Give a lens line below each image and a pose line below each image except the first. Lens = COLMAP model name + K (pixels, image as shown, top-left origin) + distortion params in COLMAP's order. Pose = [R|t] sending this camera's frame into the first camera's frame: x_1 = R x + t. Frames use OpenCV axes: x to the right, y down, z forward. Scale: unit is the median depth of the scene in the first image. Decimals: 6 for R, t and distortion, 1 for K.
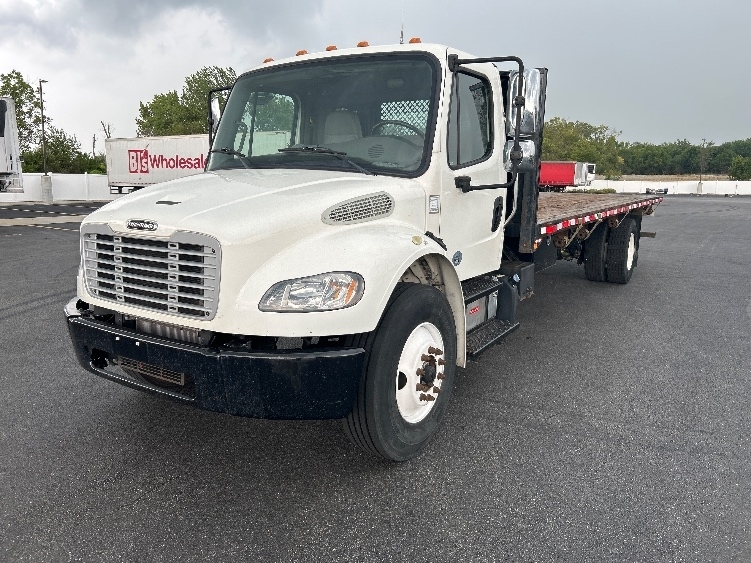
lens RADIAL K [[570.1, 0, 356.2], [0, 570.1, 266.1], [0, 0, 1]] dist [-0.000224, -0.000164]
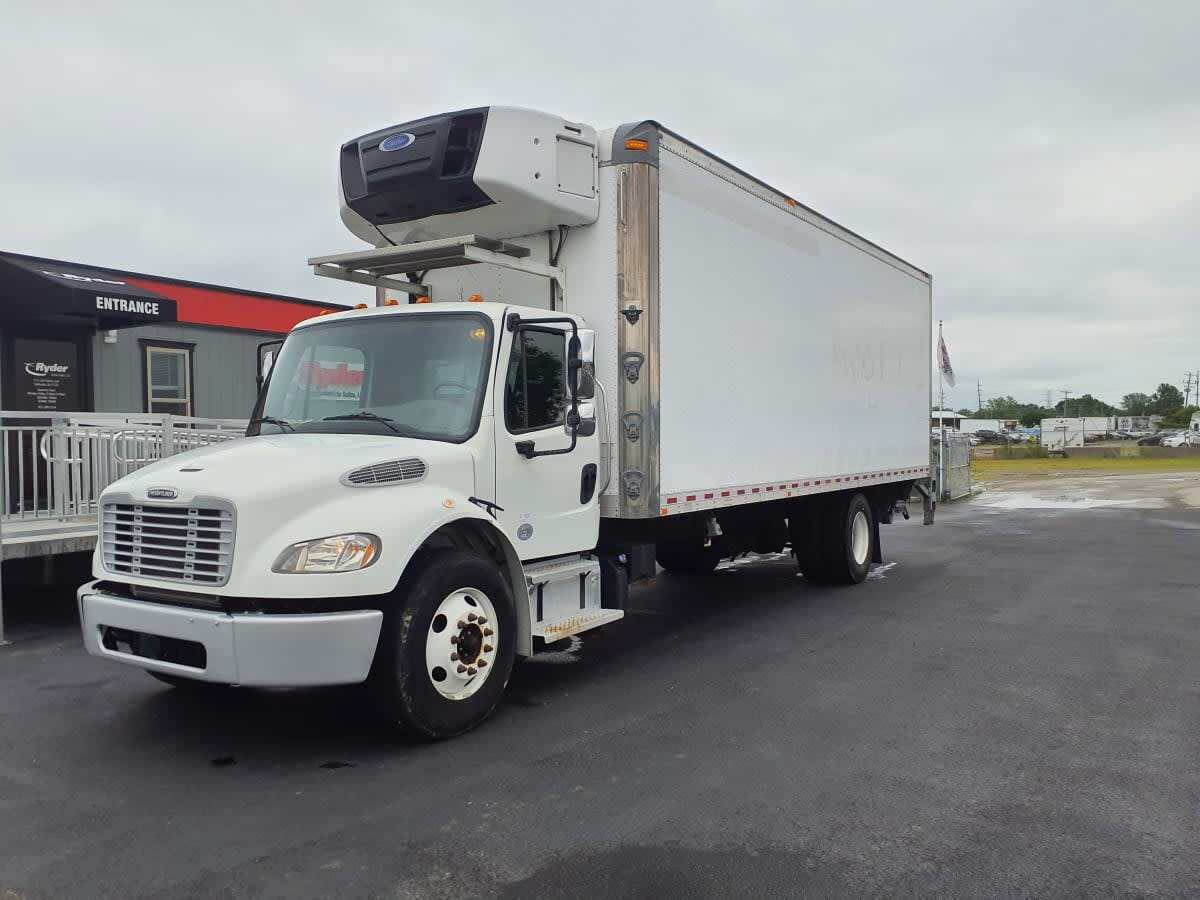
lens RADIAL K [[944.8, 0, 600.0], [0, 944.8, 450.0], [0, 0, 1]] dist [0.002888, 0.000056]
pose [[0.999421, -0.008149, 0.033025, 0.304985], [0.013009, 0.988640, -0.149737, 0.103586], [-0.031430, 0.150080, 0.988174, -0.608387]]
